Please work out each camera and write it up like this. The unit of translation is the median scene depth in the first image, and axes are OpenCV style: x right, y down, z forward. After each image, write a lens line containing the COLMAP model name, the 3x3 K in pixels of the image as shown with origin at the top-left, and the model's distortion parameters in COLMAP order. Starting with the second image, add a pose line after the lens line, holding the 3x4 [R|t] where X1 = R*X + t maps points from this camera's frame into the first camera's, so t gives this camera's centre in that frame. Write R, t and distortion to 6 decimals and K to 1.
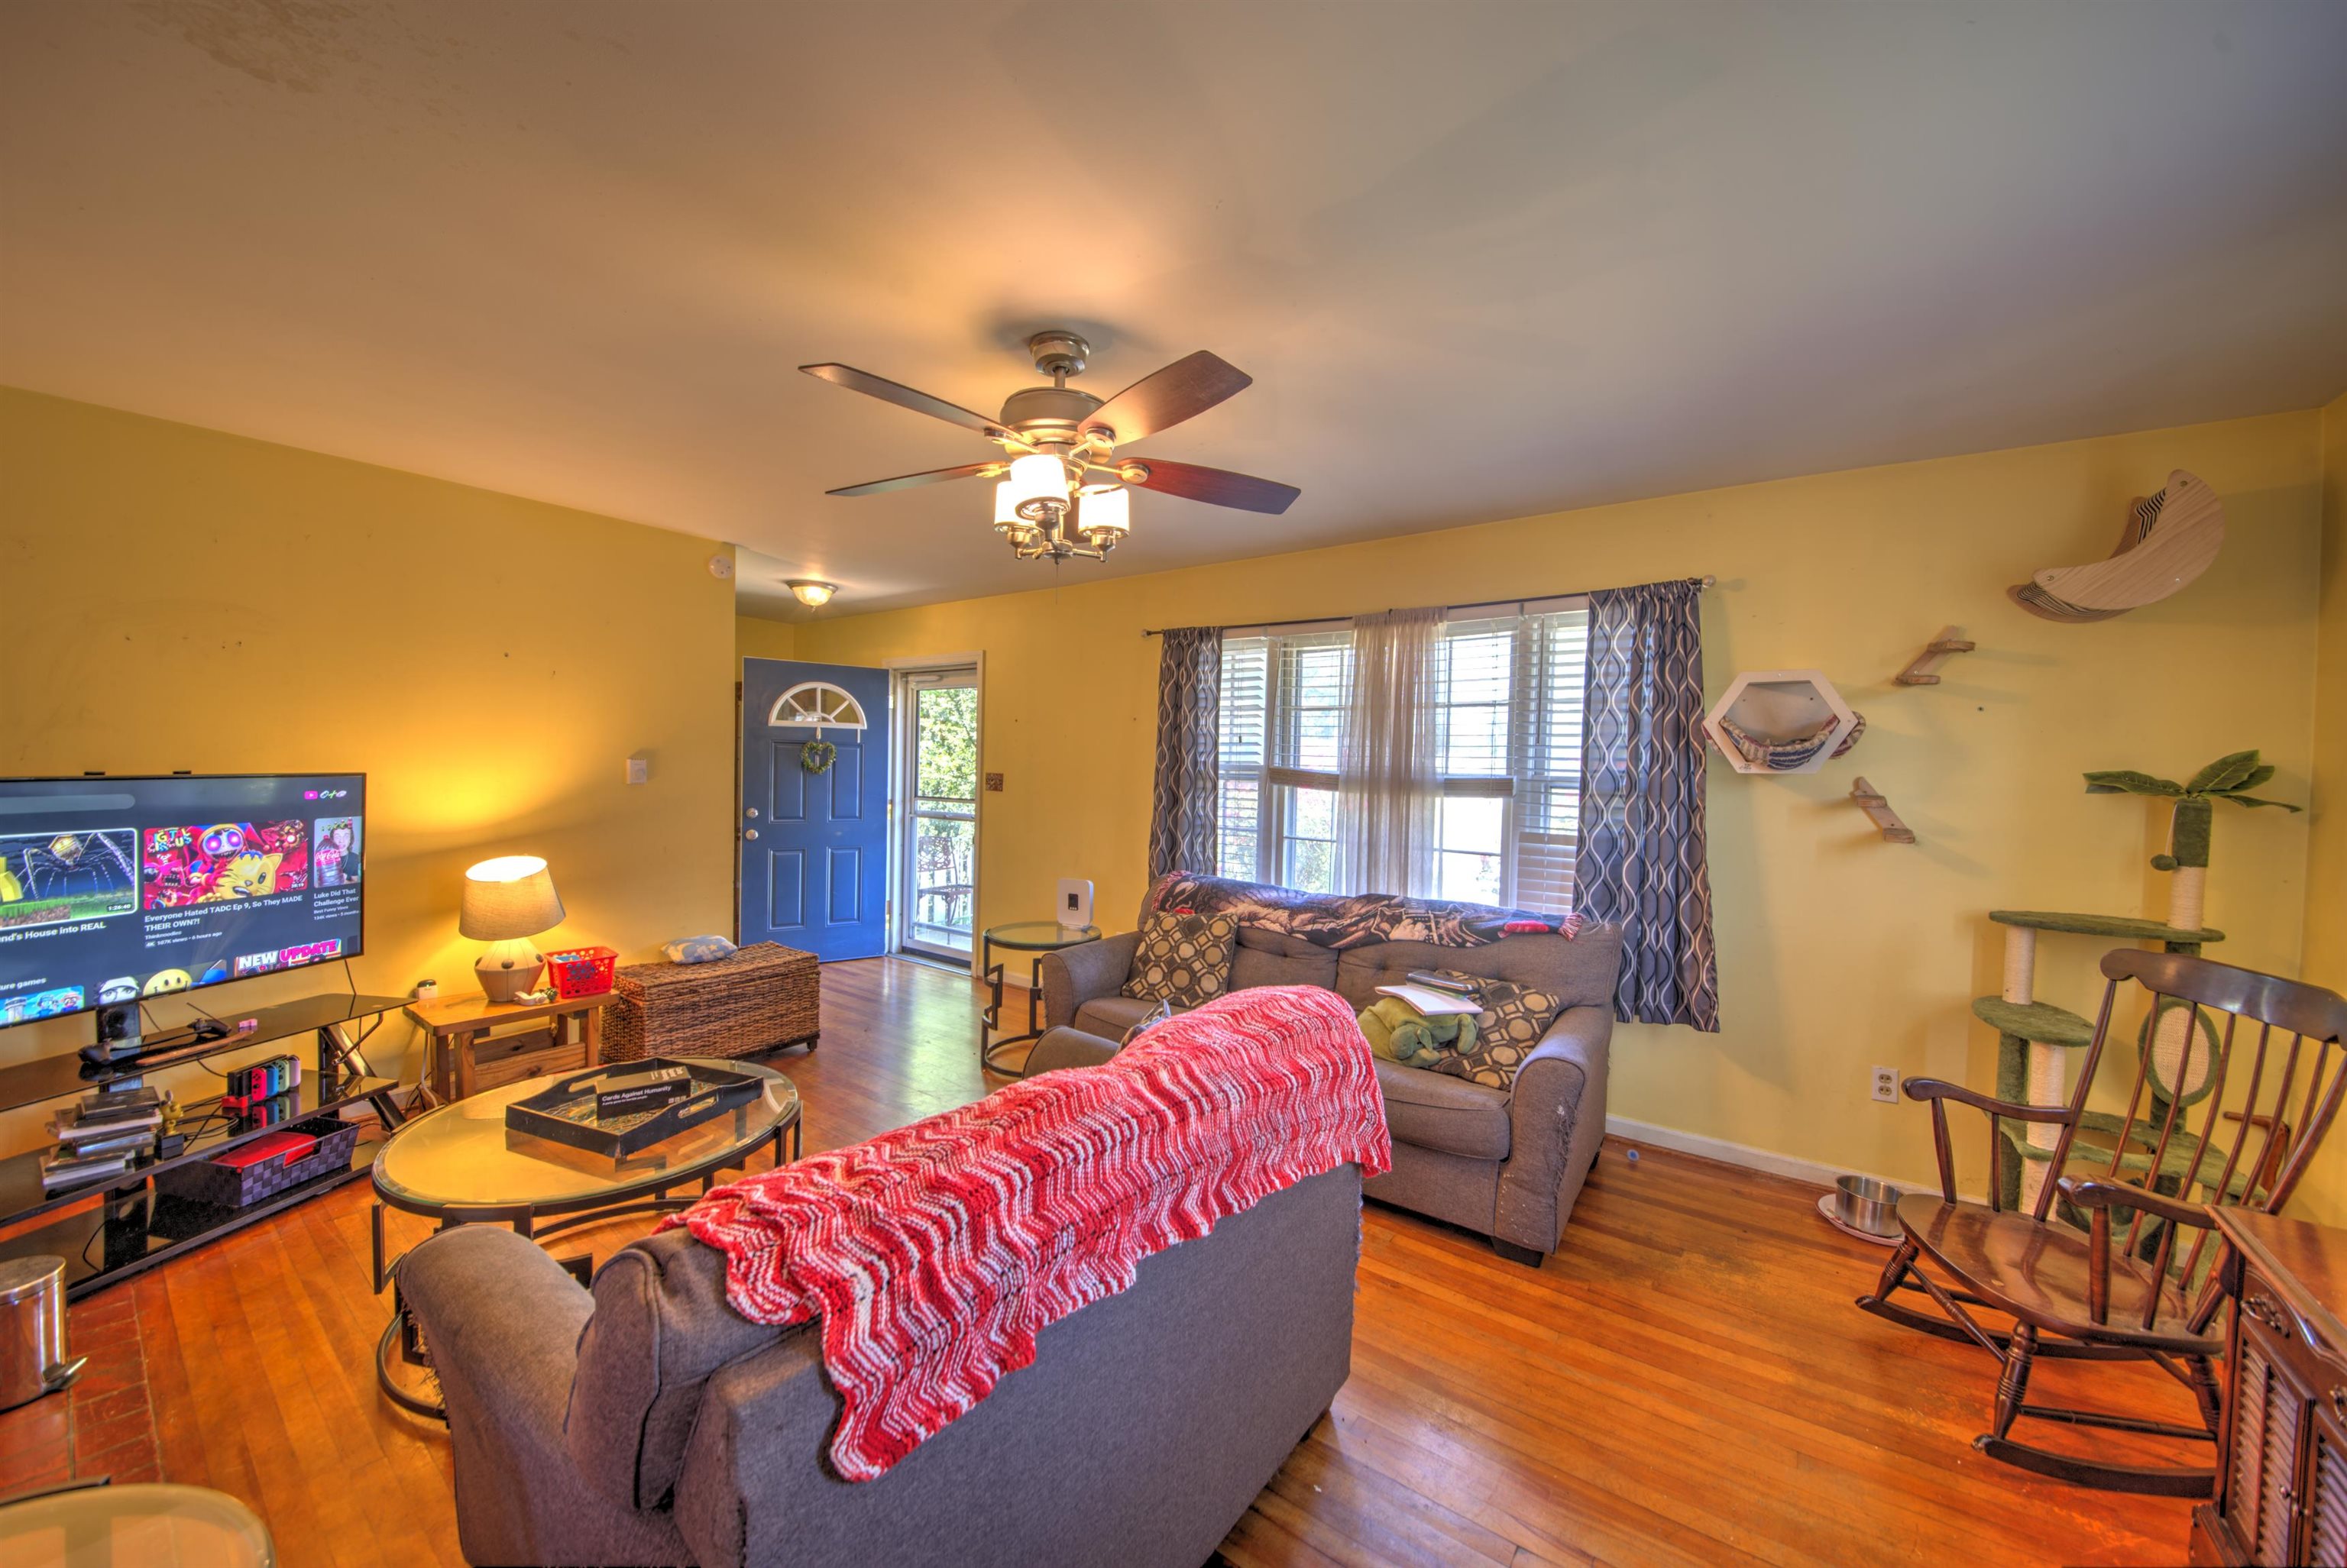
lens RADIAL K [[821.1, 0, 1173.5], [0, 821.1, 784.0], [0, 0, 1]] dist [0.000248, -0.009348]
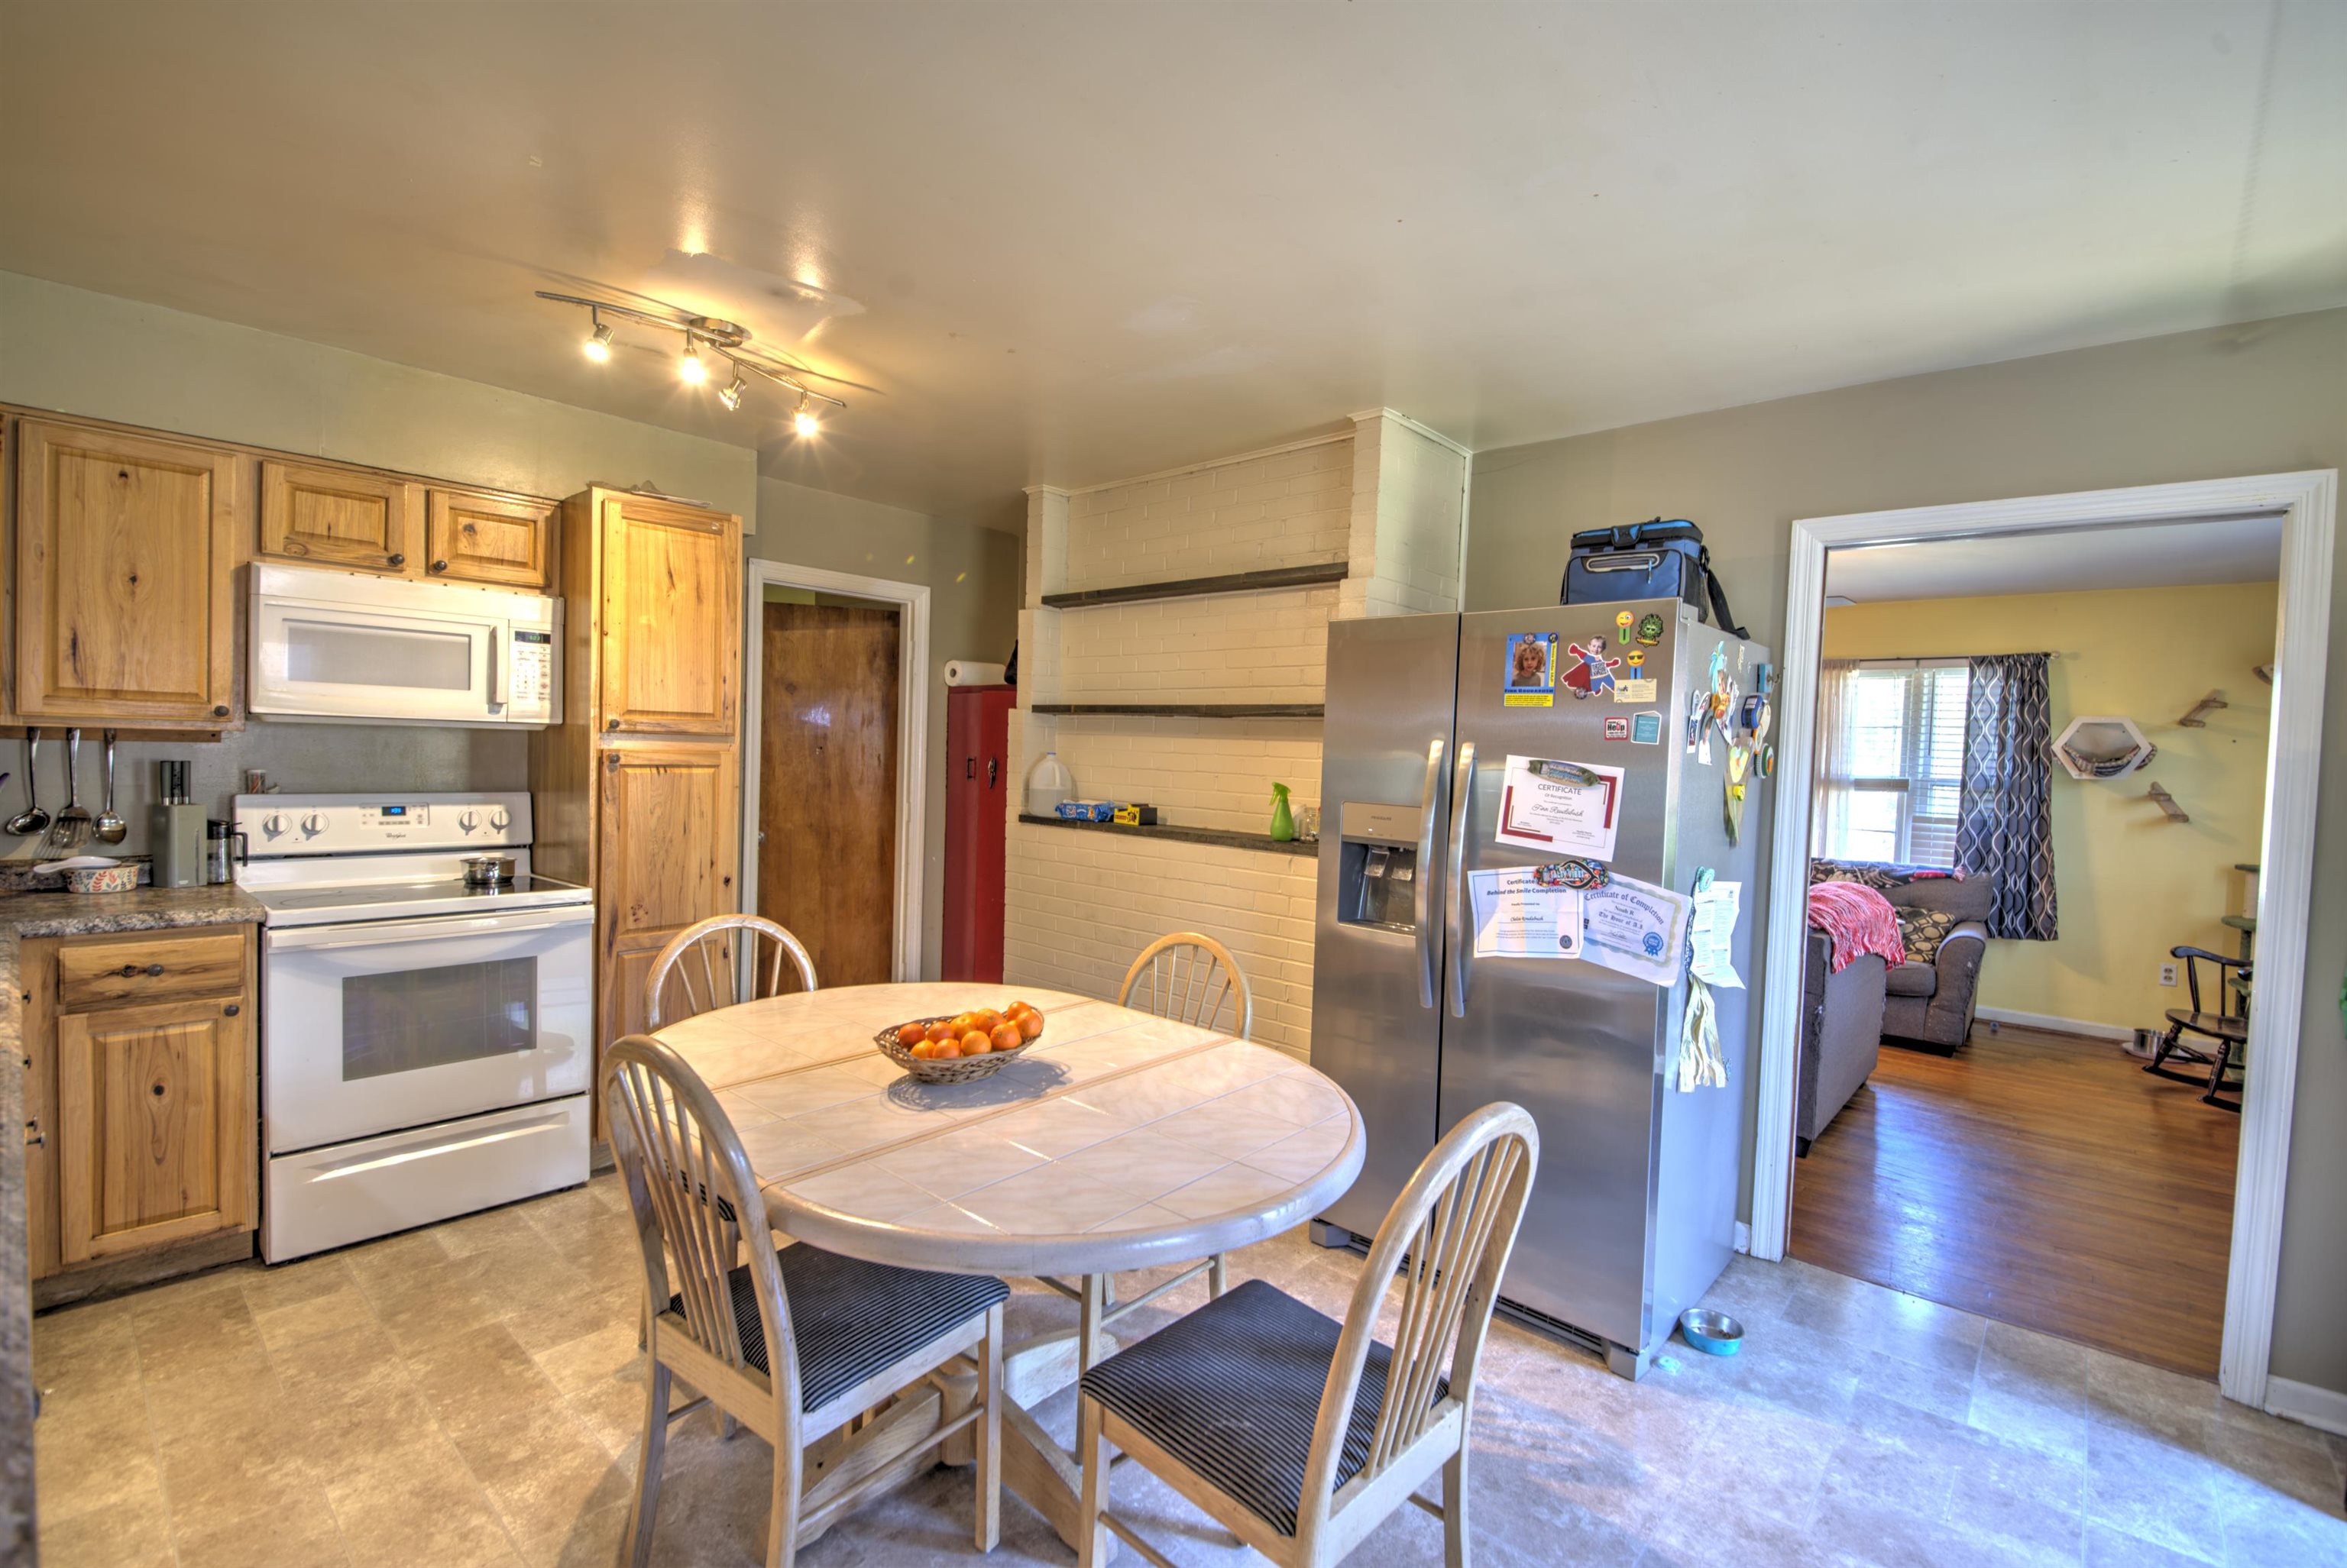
lens RADIAL K [[1028.3, 0, 1173.5], [0, 1028.3, 784.0], [0, 0, 1]] dist [-0.044317, 0.011558]
pose [[0.993798, 0.013294, -0.110402, -0.785974], [-0.012214, 0.999871, 0.010454, -0.001118], [0.110526, -0.009040, 0.993832, -1.057336]]
